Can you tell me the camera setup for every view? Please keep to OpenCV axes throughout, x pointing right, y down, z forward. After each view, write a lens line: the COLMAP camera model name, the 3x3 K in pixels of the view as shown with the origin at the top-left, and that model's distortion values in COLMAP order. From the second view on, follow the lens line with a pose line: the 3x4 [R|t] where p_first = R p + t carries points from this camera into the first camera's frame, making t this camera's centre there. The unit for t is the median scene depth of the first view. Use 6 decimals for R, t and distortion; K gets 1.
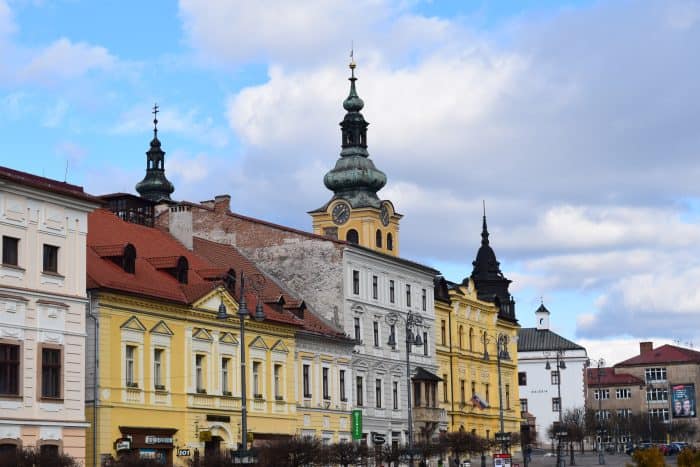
lens RADIAL K [[1596.6, 0, 350.0], [0, 1596.6, 233.5], [0, 0, 1]] dist [0.061506, 0.452604]
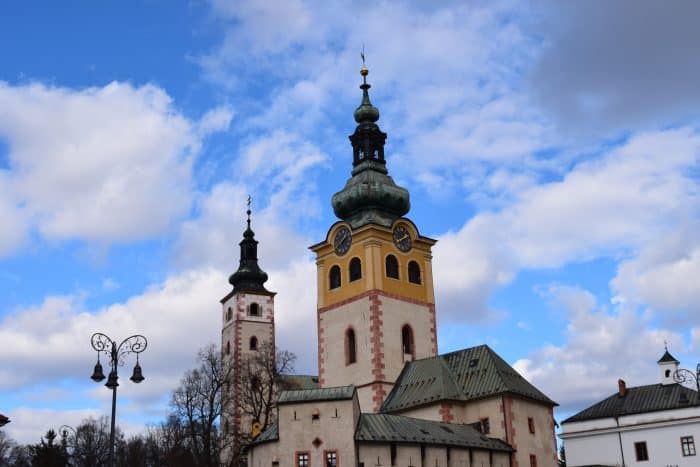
lens RADIAL K [[994.7, 0, 350.0], [0, 994.7, 233.5], [0, 0, 1]] dist [-0.016461, -0.000805]
pose [[0.937261, -0.134321, -0.321713, 0.148384], [0.071527, 0.977255, -0.199641, 0.077978], [0.341212, 0.164104, 0.925551, 0.541550]]
